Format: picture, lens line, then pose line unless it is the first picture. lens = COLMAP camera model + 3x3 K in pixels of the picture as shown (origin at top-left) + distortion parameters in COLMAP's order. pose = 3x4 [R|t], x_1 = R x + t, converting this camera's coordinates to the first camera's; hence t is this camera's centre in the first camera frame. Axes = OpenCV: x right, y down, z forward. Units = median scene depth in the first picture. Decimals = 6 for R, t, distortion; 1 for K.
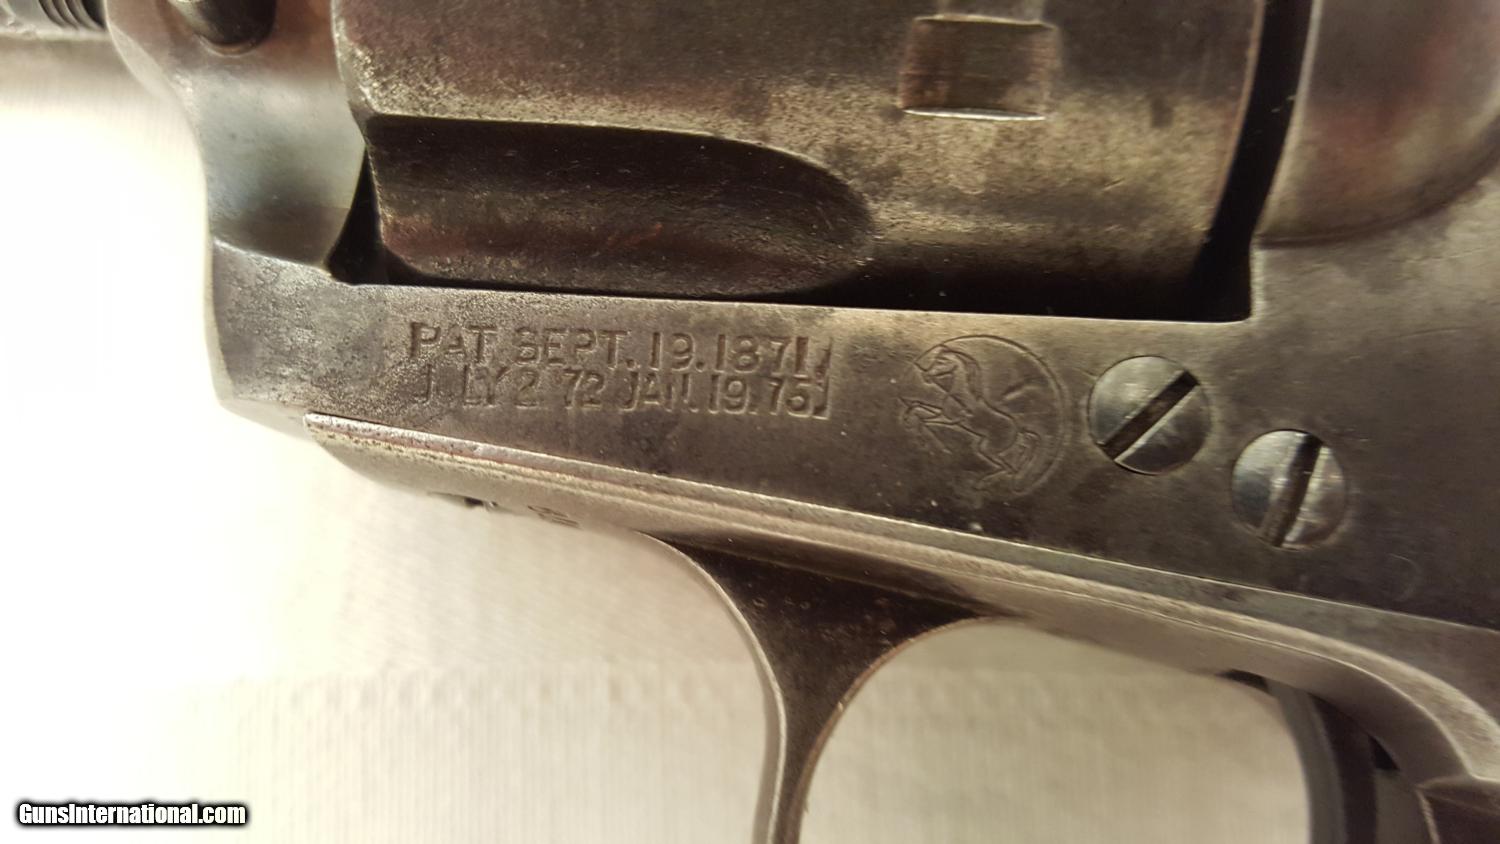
lens RADIAL K [[1282.3, 0, 750.0], [0, 1282.3, 422.0], [0, 0, 1]] dist [-0.002950, -0.004105]
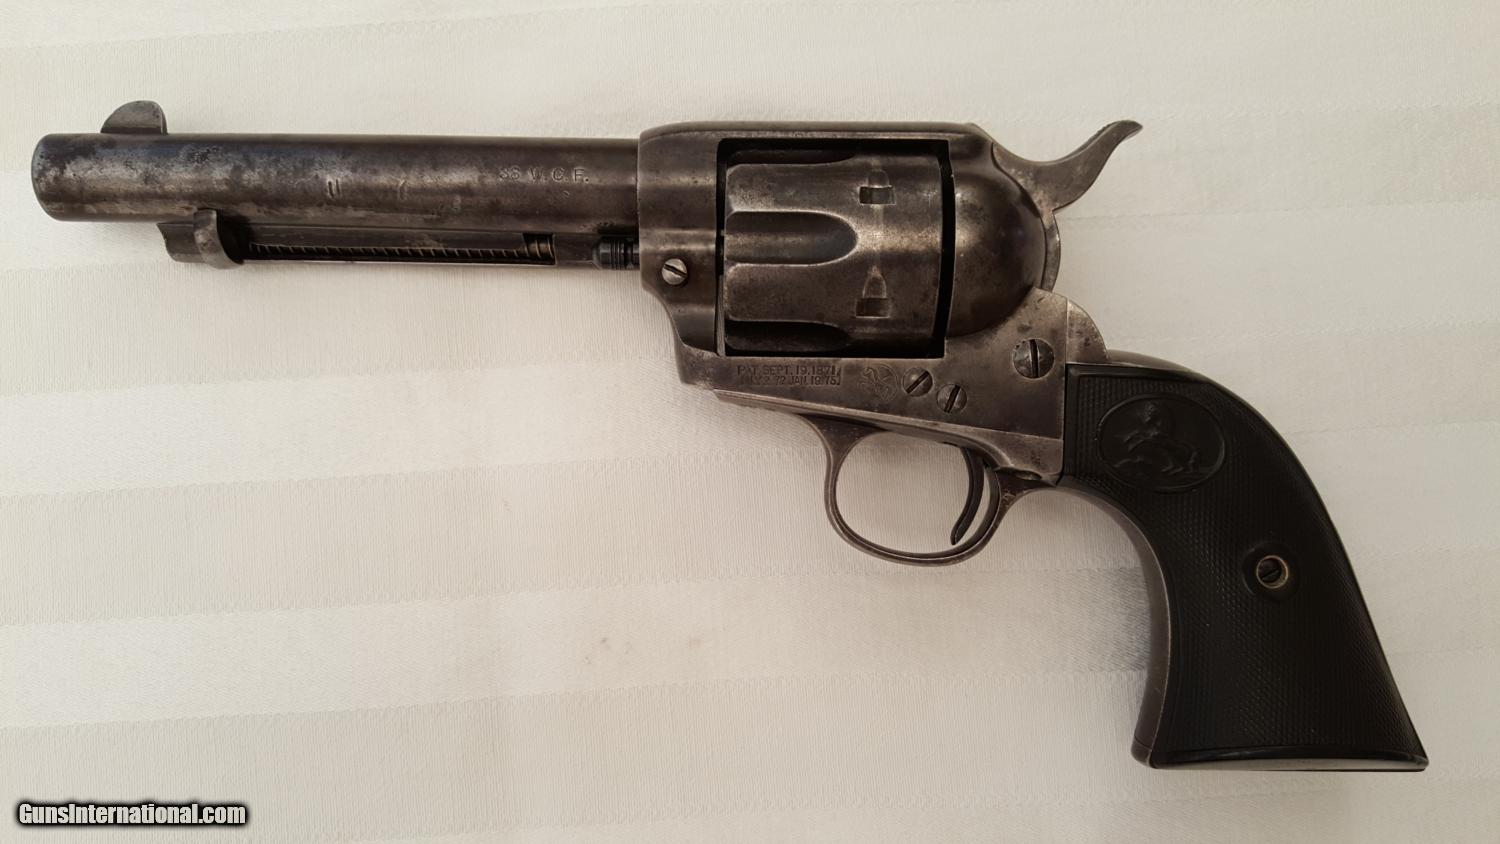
lens RADIAL K [[1076.3, 0, 750.0], [0, 1076.3, 422.0], [0, 0, 1]] dist [0.091081, -0.002174]
pose [[0.998691, -0.036019, -0.036310, -0.108301], [0.041251, 0.986966, 0.155554, -0.437616], [0.030234, -0.156848, 0.987160, -2.449929]]
